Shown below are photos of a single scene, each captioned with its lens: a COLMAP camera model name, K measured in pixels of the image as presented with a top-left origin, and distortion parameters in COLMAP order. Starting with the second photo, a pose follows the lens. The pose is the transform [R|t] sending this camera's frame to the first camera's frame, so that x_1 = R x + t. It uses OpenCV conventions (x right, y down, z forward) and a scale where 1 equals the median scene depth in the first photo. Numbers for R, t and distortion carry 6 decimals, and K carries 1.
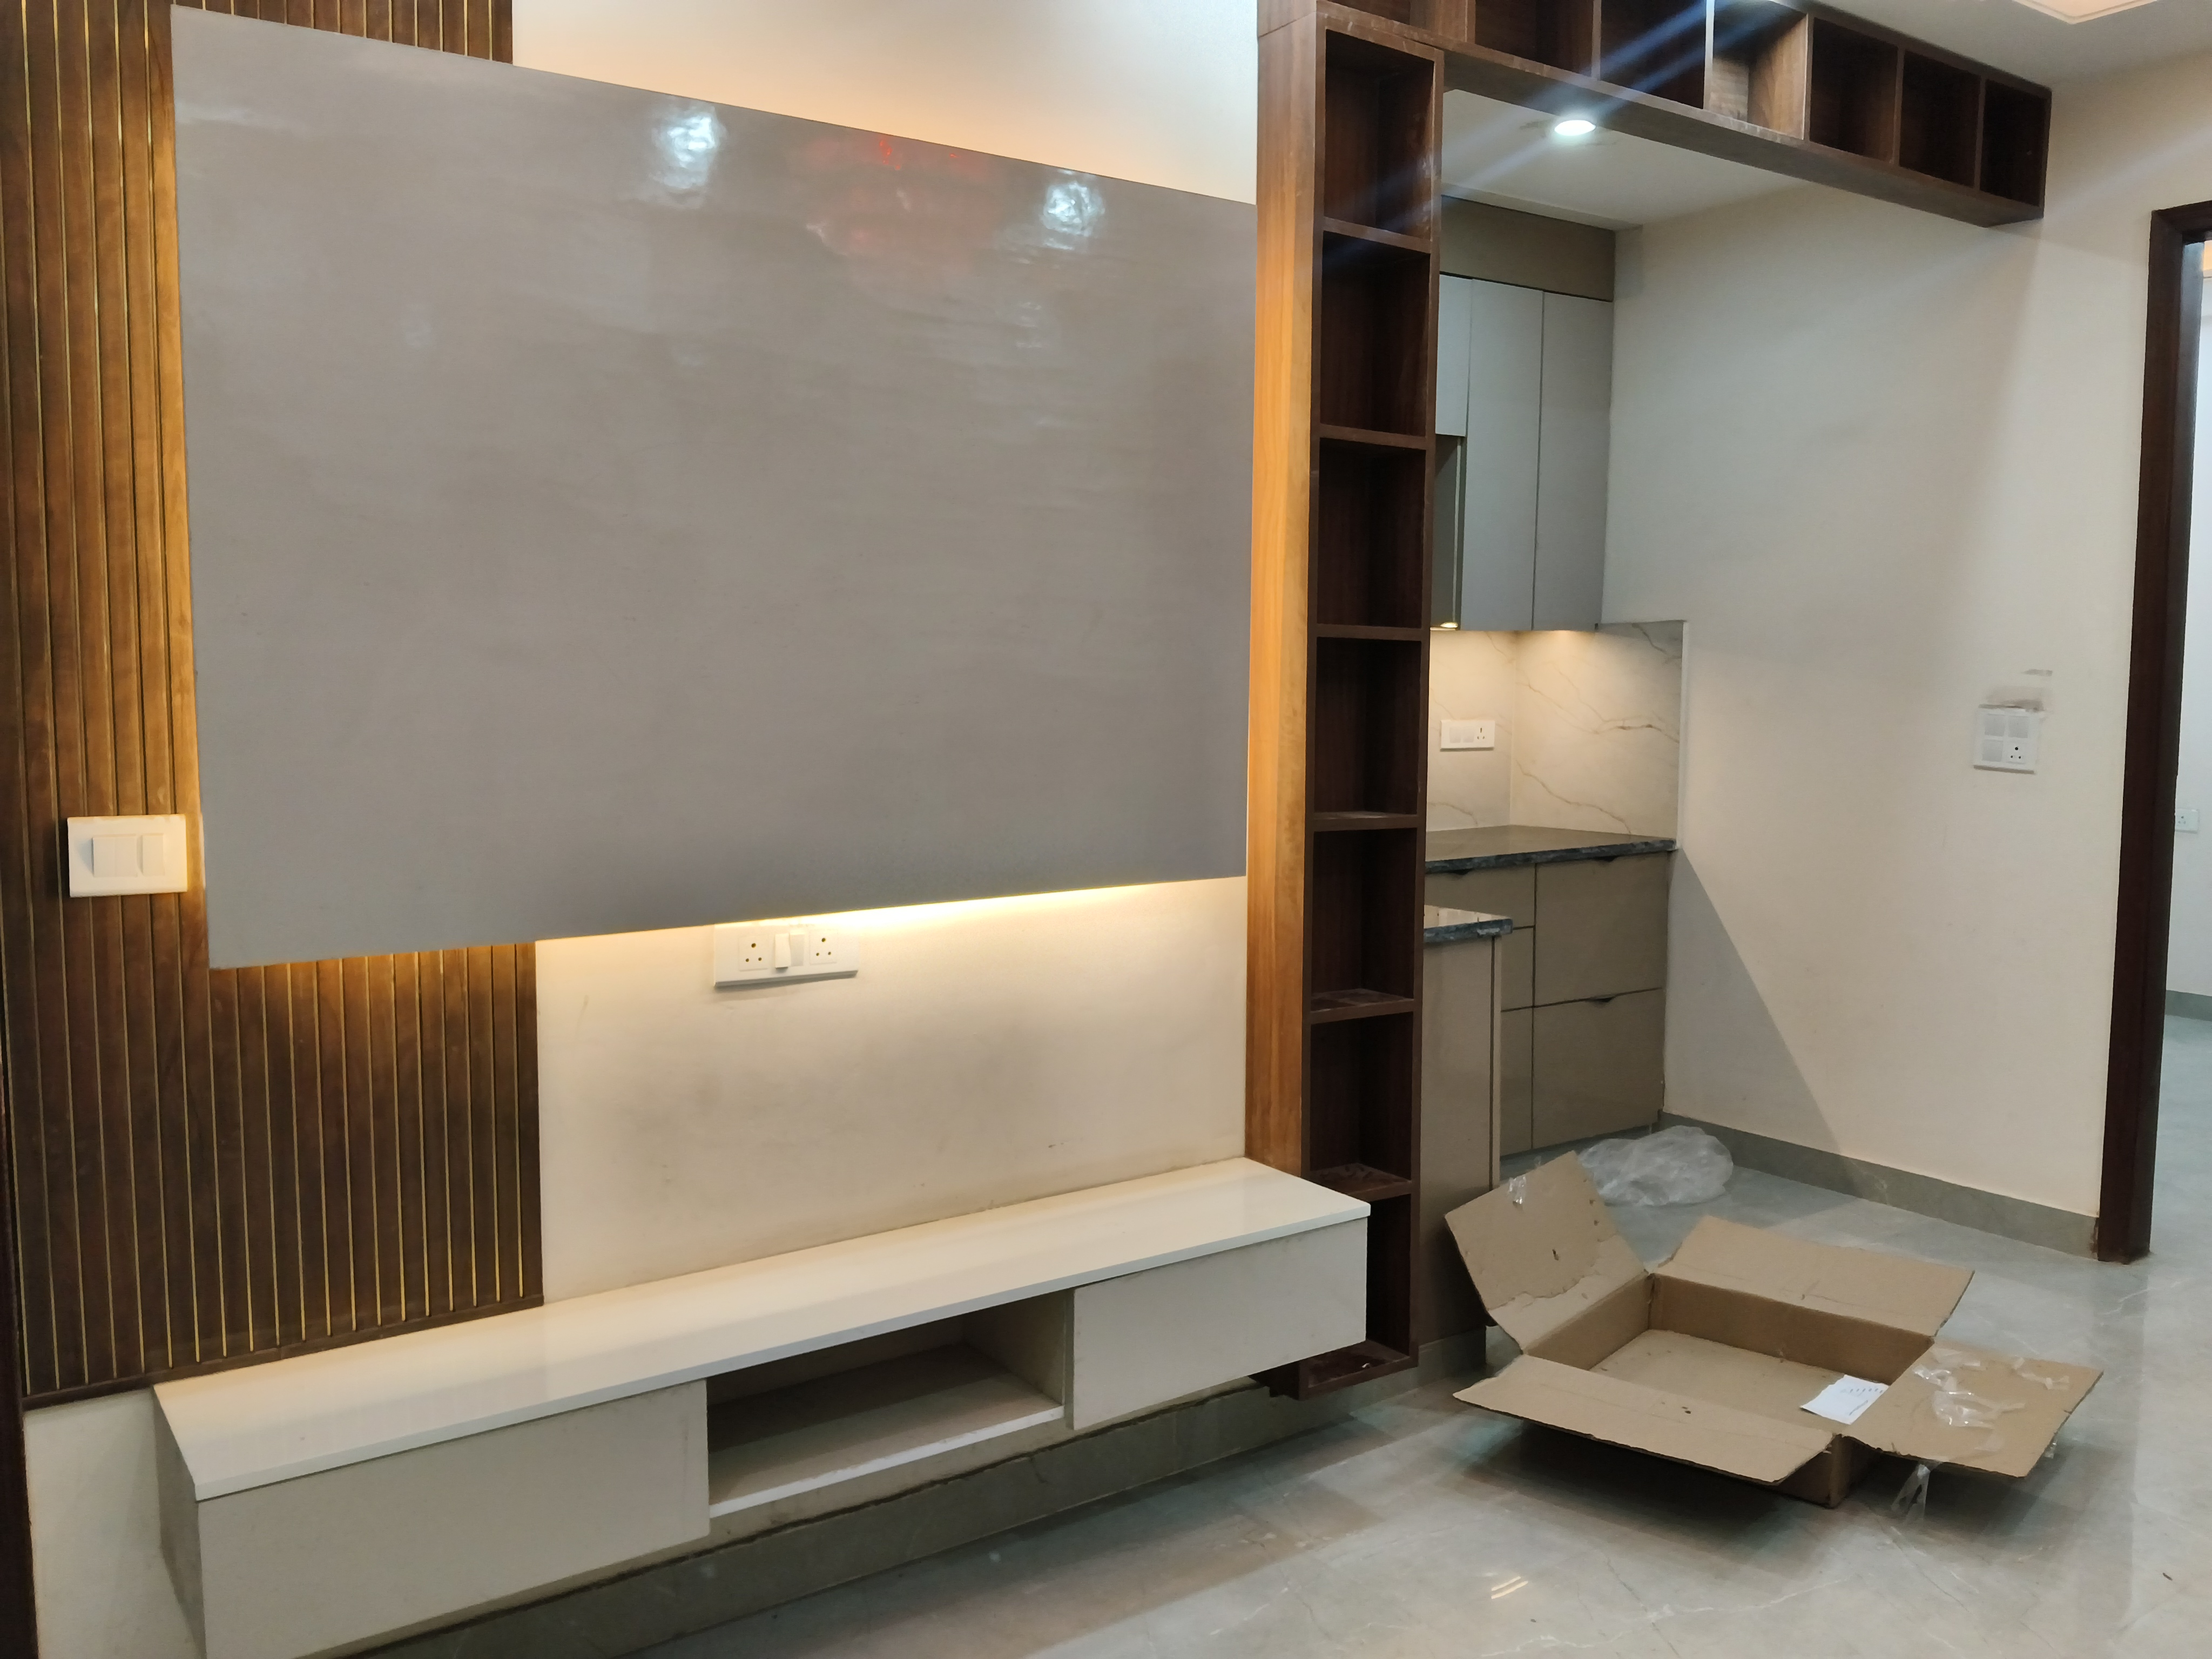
lens RADIAL K [[1846.9, 0, 1106.0], [0, 1846.9, 829.5], [0, 0, 1]] dist [0.011065, -0.102072]
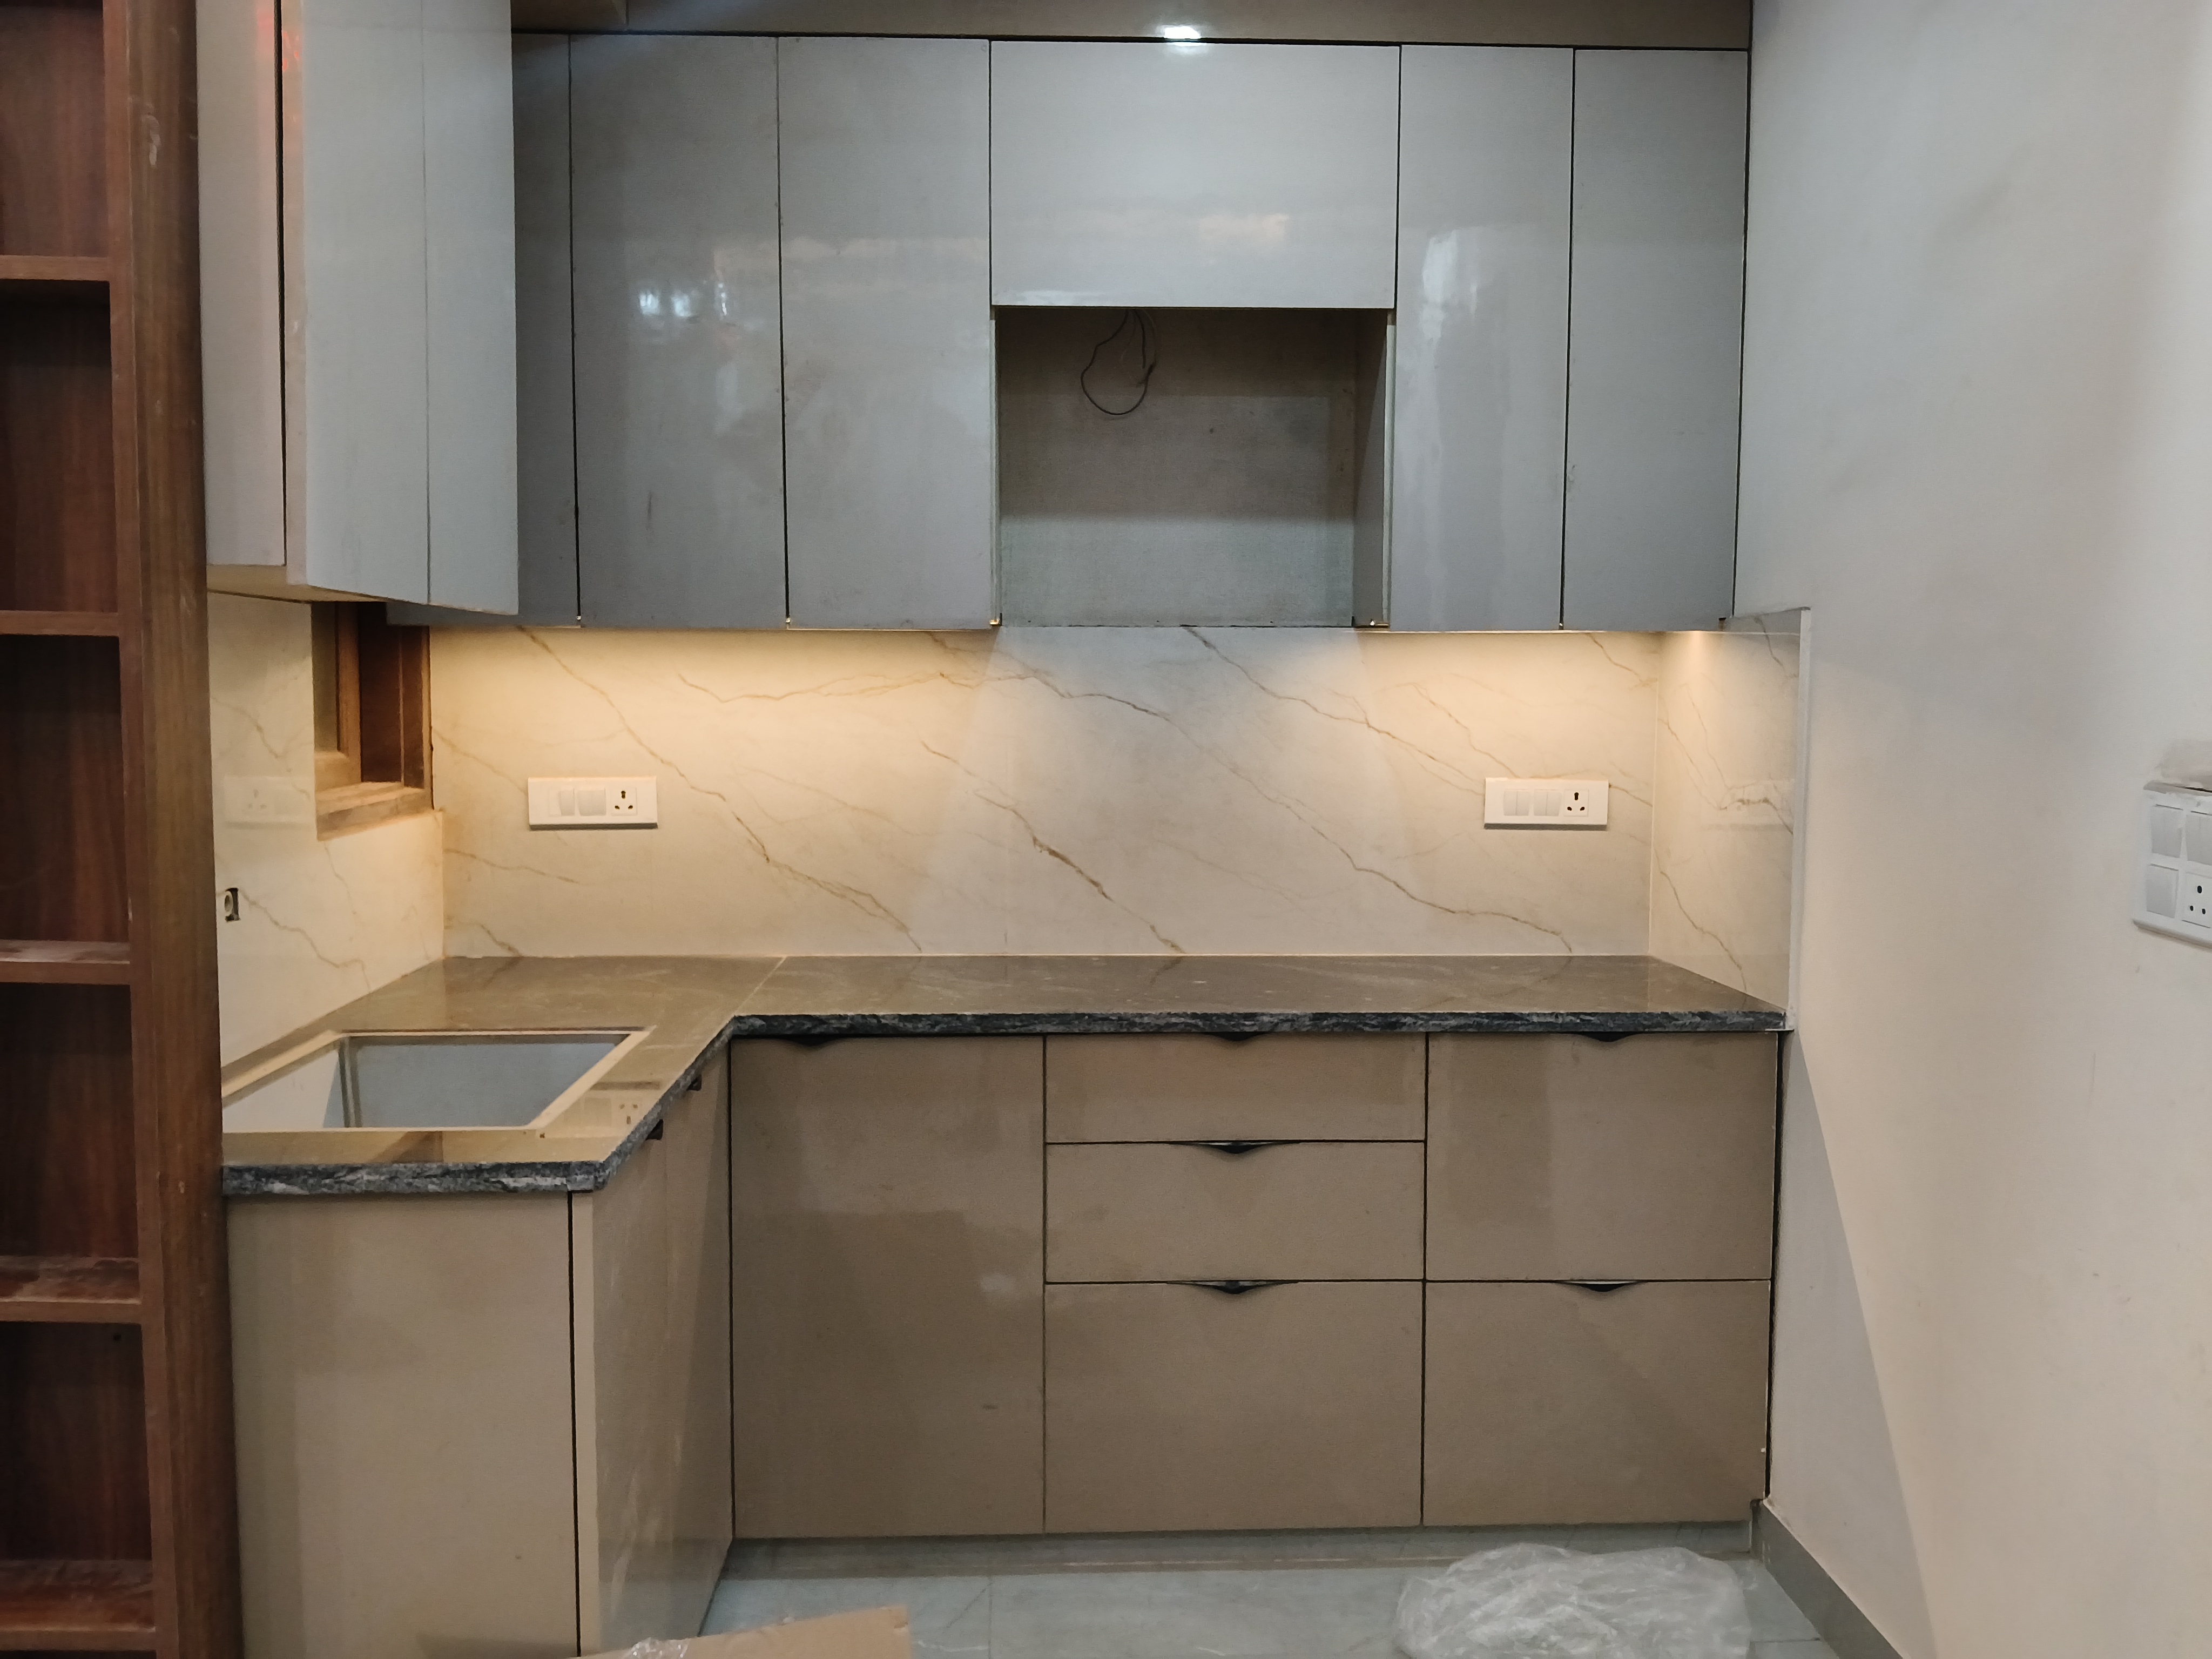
lens RADIAL K [[1846.9, 0, 1106.0], [0, 1846.9, 829.5], [0, 0, 1]] dist [0.011065, -0.102072]
pose [[0.840821, 0.045889, -0.539364, 0.437677], [-0.053754, 0.998554, 0.001160, -0.038495], [0.538637, 0.028017, 0.842072, 0.443822]]
